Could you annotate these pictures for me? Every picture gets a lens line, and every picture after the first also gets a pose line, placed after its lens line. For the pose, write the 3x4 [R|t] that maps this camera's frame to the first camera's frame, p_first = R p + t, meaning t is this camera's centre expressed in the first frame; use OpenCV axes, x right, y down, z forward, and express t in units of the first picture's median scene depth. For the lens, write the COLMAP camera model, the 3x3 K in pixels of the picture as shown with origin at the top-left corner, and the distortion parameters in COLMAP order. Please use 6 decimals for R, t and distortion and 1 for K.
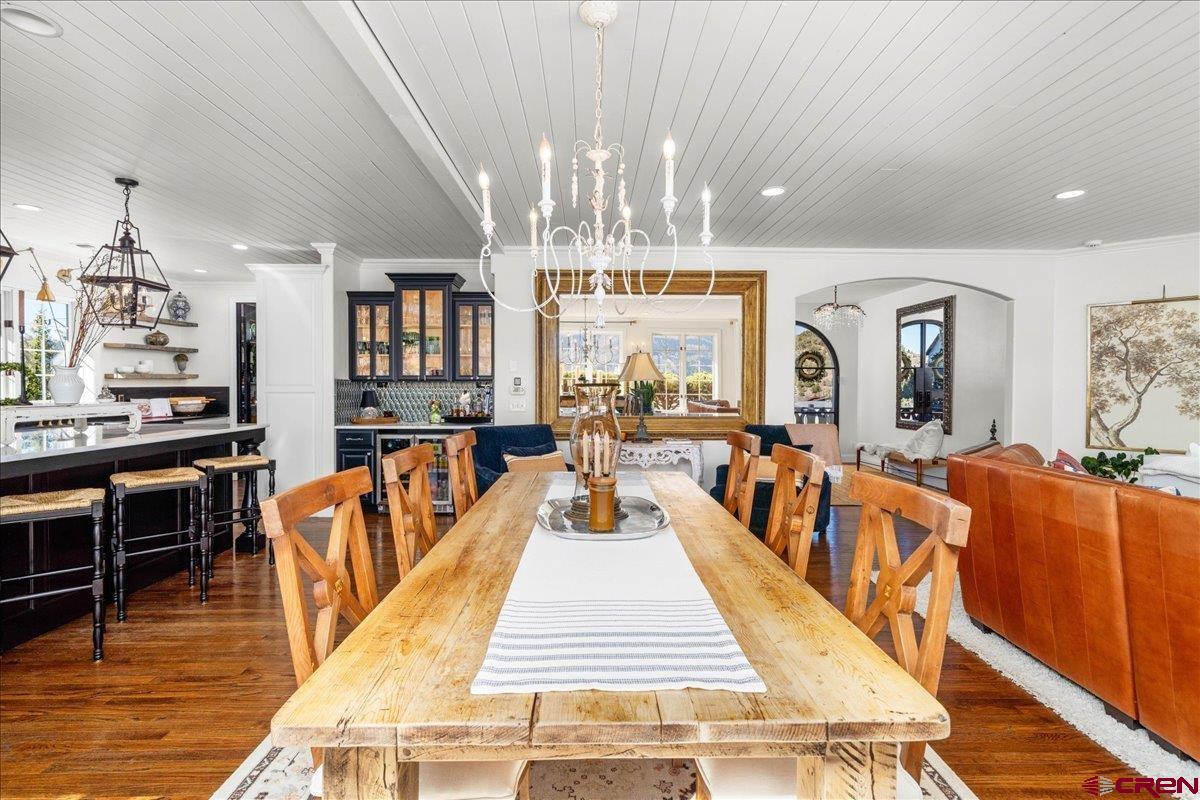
lens RADIAL K [[661.5, 0, 600.0], [0, 661.5, 388.3], [0, 0, 1]] dist [-0.001695, 0.000261]
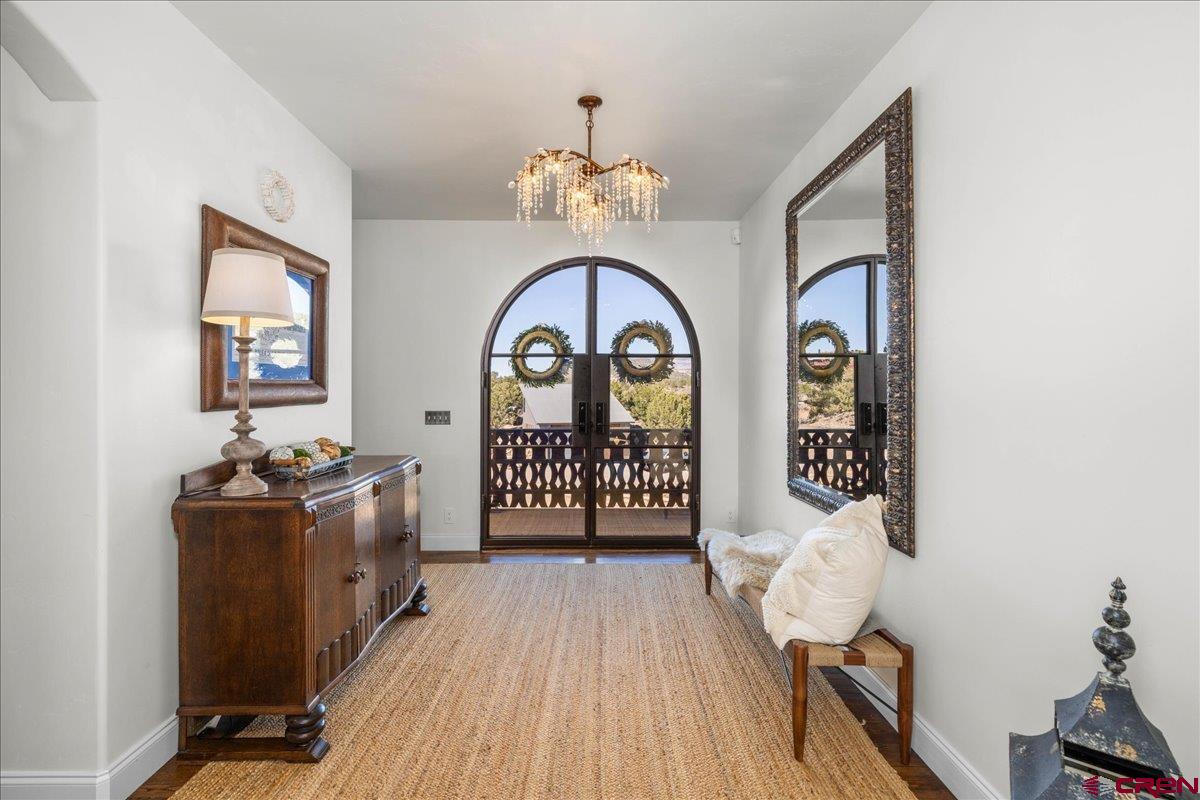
lens RADIAL K [[661.5, 0, 600.0], [0, 661.5, 388.3], [0, 0, 1]] dist [-0.001695, 0.000261]
pose [[0.999977, -0.005644, 0.003872, 0.289087], [0.005674, 0.999954, -0.007740, -0.002757], [-0.003828, 0.007762, 0.999963, 0.521162]]
